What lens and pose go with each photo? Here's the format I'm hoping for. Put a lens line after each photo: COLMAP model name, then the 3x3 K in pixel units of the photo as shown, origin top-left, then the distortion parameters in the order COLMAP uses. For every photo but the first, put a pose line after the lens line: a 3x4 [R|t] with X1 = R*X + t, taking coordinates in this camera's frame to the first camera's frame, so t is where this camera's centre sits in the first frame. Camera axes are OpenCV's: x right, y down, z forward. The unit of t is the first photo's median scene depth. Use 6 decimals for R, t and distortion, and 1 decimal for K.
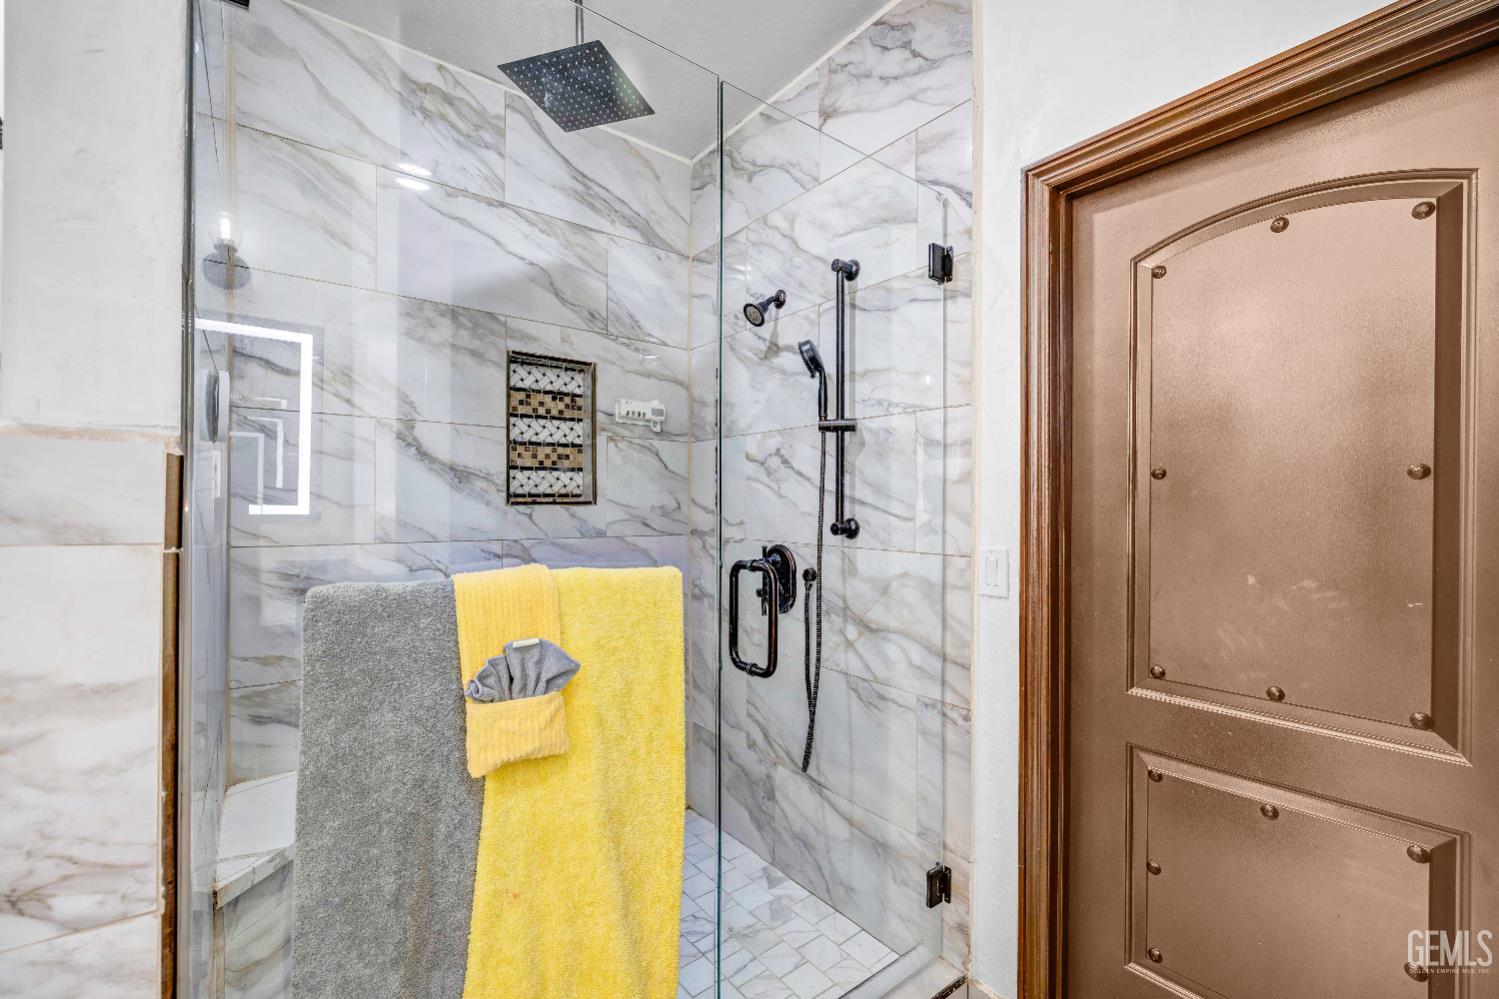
lens RADIAL K [[633.7, 0, 742.3], [0, 633.7, 505.0], [0, 0, 1]] dist [0.002448, 0.000600]
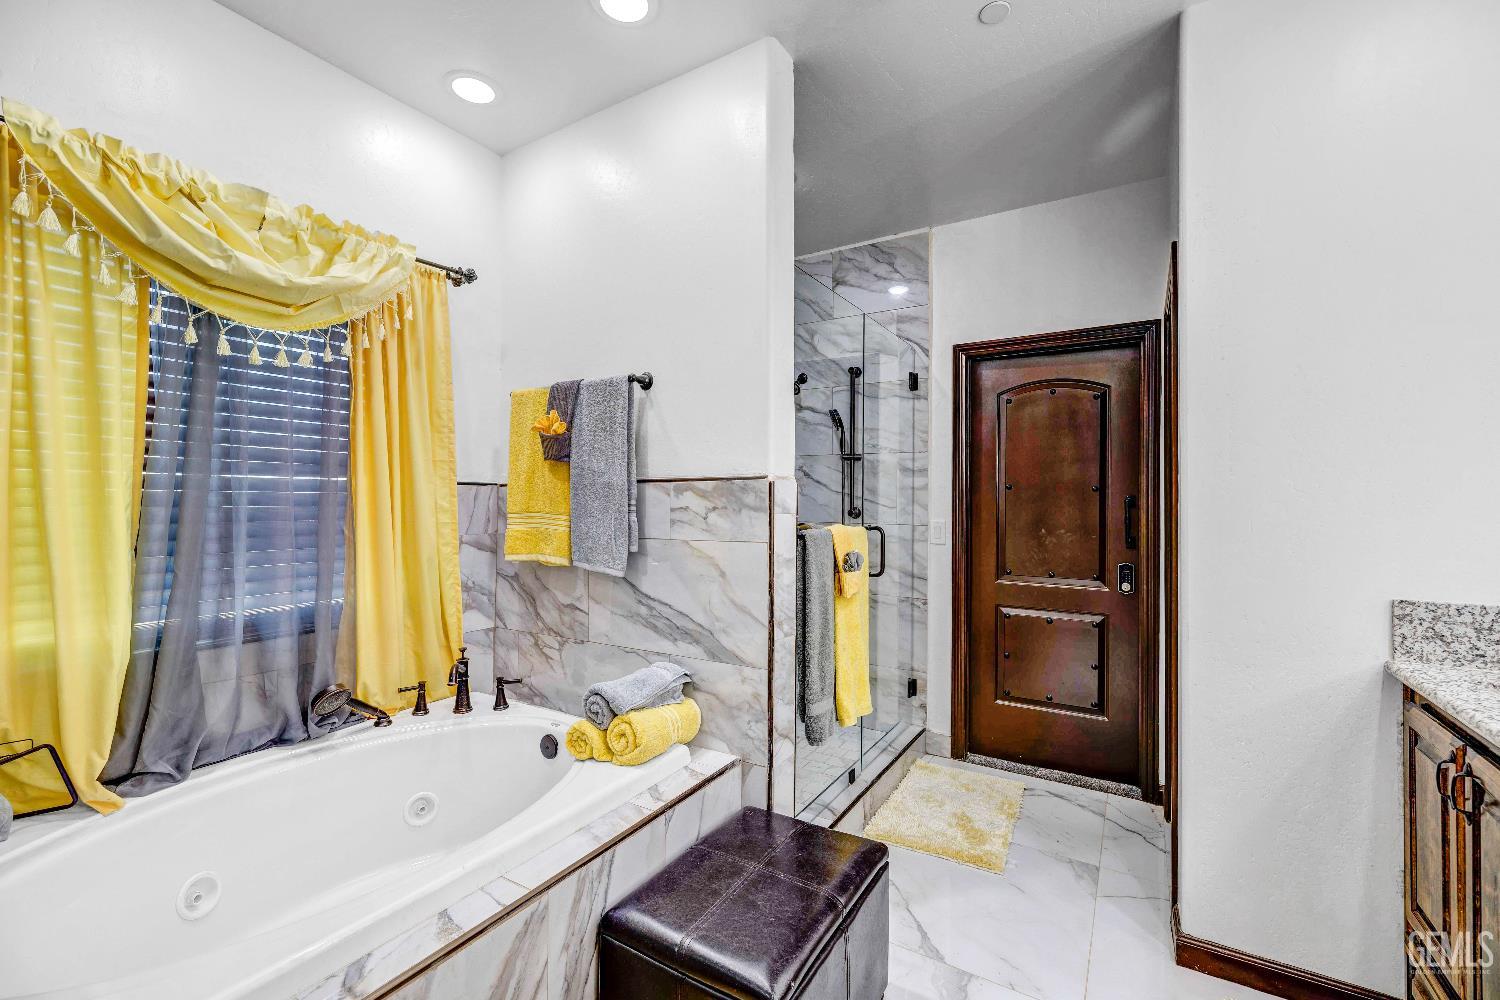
lens RADIAL K [[634.2, 0, 744.7], [0, 634.2, 494.7], [0, 0, 1]] dist [0.002448, 0.000600]
pose [[0.938724, 0.005820, 0.344620, -0.886457], [-0.004592, 0.999980, -0.004380, -0.006966], [-0.344638, 0.002529, 0.938732, -0.716991]]
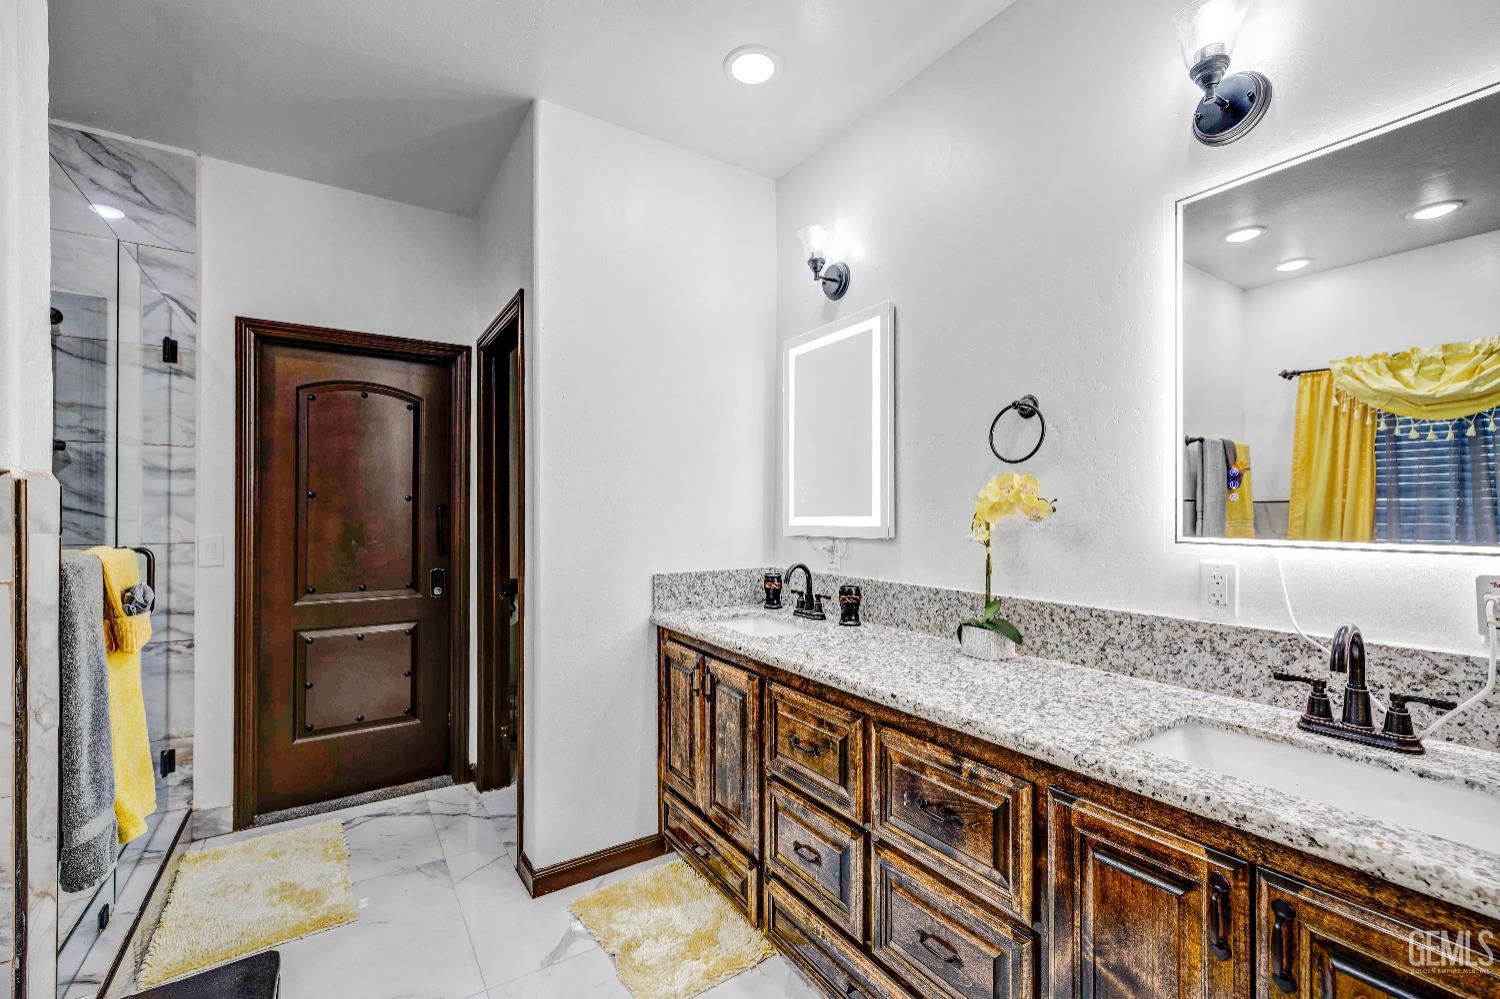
lens RADIAL K [[634.2, 0, 743.3], [0, 634.2, 509.3], [0, 0, 1]] dist [0.002448, 0.000600]
pose [[0.091856, 0.001138, 0.995772, -1.060978], [-0.003212, 0.999994, -0.000847, -0.005655], [-0.995767, -0.003120, 0.091860, -0.495387]]
